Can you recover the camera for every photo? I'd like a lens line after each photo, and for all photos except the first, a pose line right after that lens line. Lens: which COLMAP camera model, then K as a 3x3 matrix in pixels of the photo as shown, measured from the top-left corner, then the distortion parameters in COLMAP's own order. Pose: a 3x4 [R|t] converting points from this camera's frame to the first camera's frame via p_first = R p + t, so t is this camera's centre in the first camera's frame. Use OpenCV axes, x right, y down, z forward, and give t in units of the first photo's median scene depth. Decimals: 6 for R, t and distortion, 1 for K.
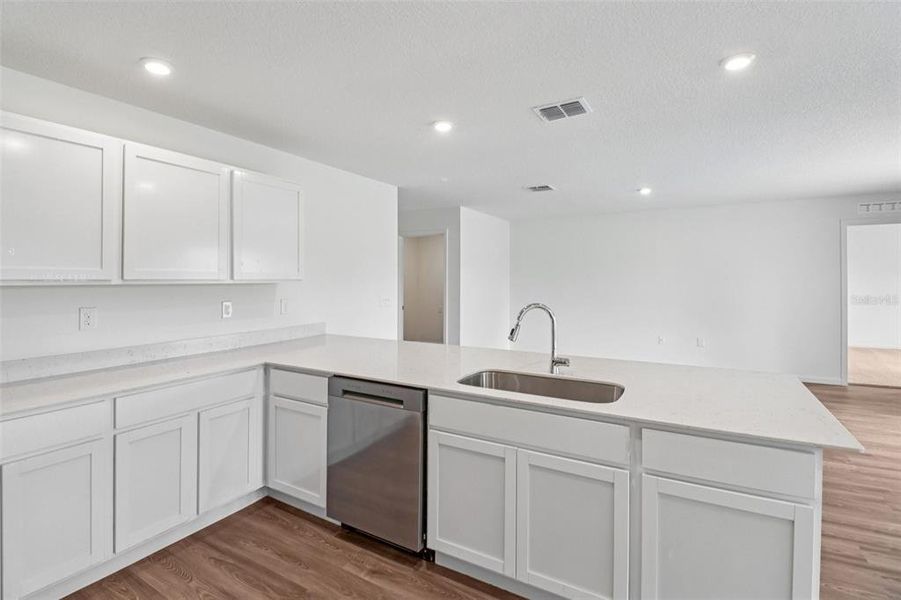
lens RADIAL K [[419.3, 0, 455.4], [0, 419.3, 281.0], [0, 0, 1]] dist [-0.001276, -0.012186]
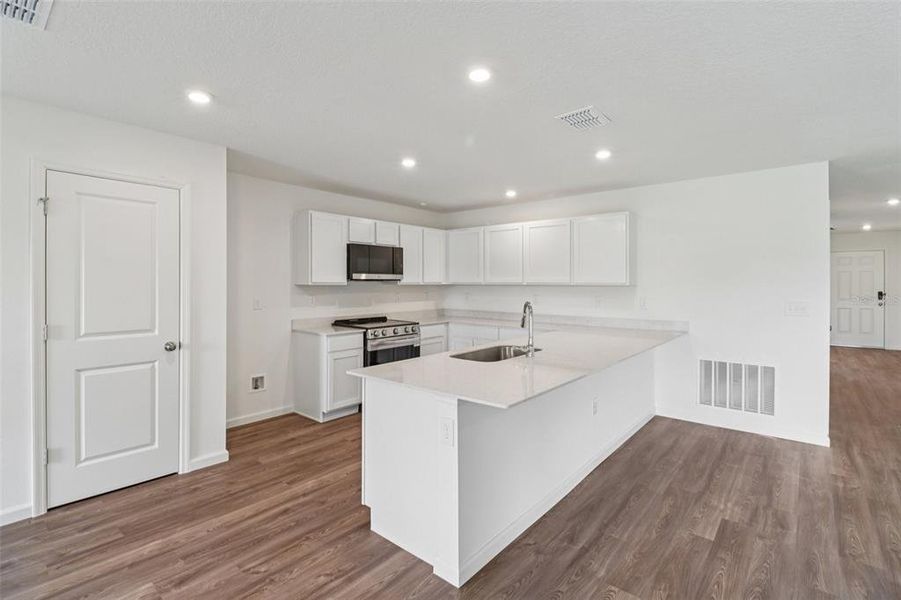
lens RADIAL K [[419.3, 0, 455.4], [0, 419.3, 281.0], [0, 0, 1]] dist [-0.001276, -0.012186]
pose [[-0.175292, 0.000562, -0.984516, 1.001883], [-0.001477, 0.999999, 0.000834, -0.008172], [0.984515, 0.001601, -0.175290, 0.651663]]
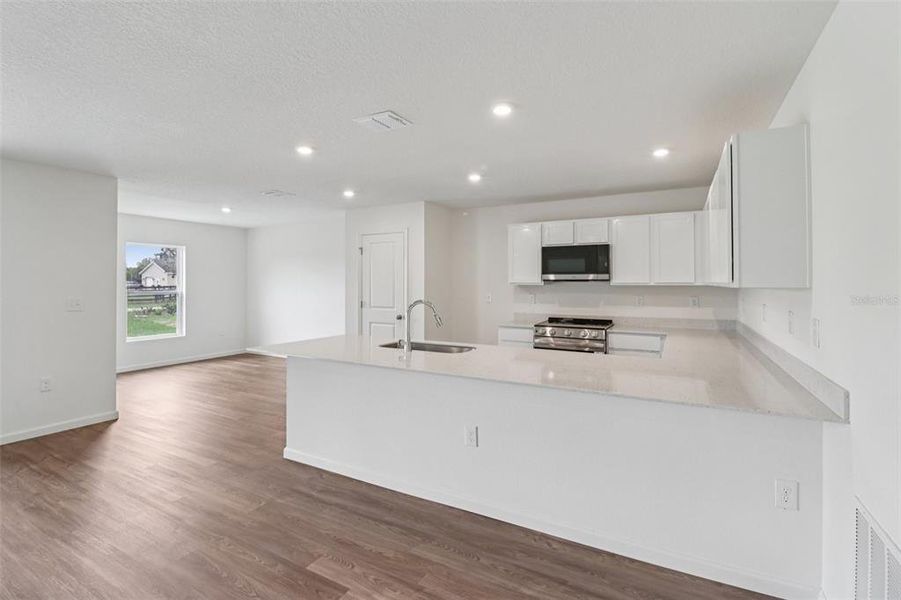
lens RADIAL K [[417.2, 0, 452.9], [0, 417.2, 281.2], [0, 0, 1]] dist [0.000244, -0.014213]
pose [[-0.999602, 0.003912, -0.027937, 0.079179], [0.003985, 0.999989, -0.002571, -0.004864], [0.027927, -0.002681, -0.999606, 1.546444]]
